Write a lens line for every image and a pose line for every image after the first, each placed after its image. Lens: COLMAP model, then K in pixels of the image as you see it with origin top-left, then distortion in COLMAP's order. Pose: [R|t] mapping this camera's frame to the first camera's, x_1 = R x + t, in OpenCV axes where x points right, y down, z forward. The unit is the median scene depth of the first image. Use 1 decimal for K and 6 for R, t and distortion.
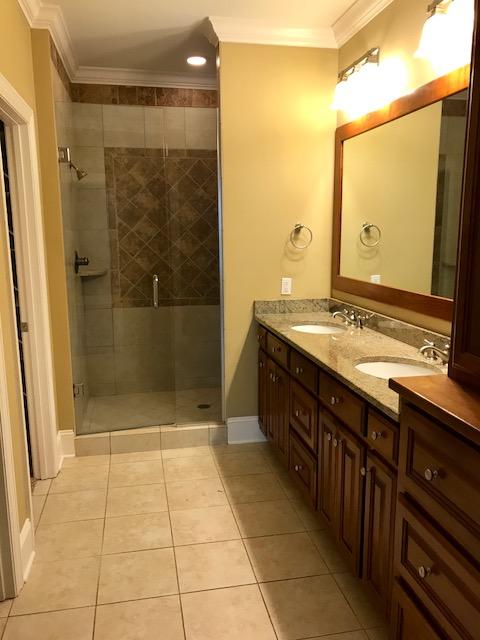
lens RADIAL K [[526.5, 0, 239.0], [0, 526.5, 319.3], [0, 0, 1]] dist [0.035724, -0.062990]
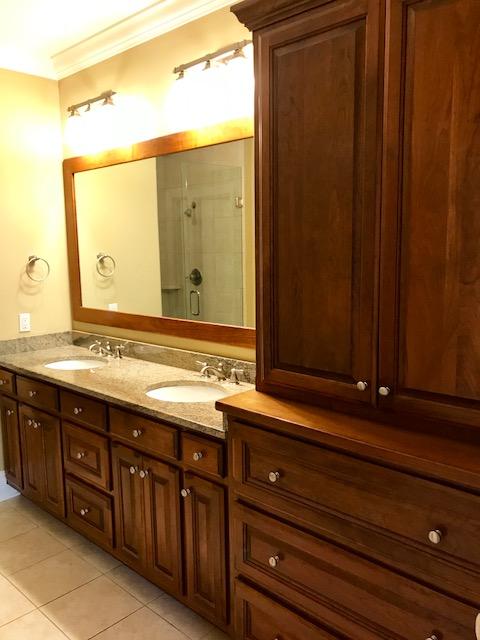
lens RADIAL K [[526.5, 0, 242.3], [0, 526.5, 313.7], [0, 0, 1]] dist [0.035724, -0.062990]
pose [[0.803129, -0.081511, 0.590203, -0.183534], [0.109032, 0.993976, -0.011093, -0.031919], [-0.585744, 0.073260, 0.807179, 0.030771]]
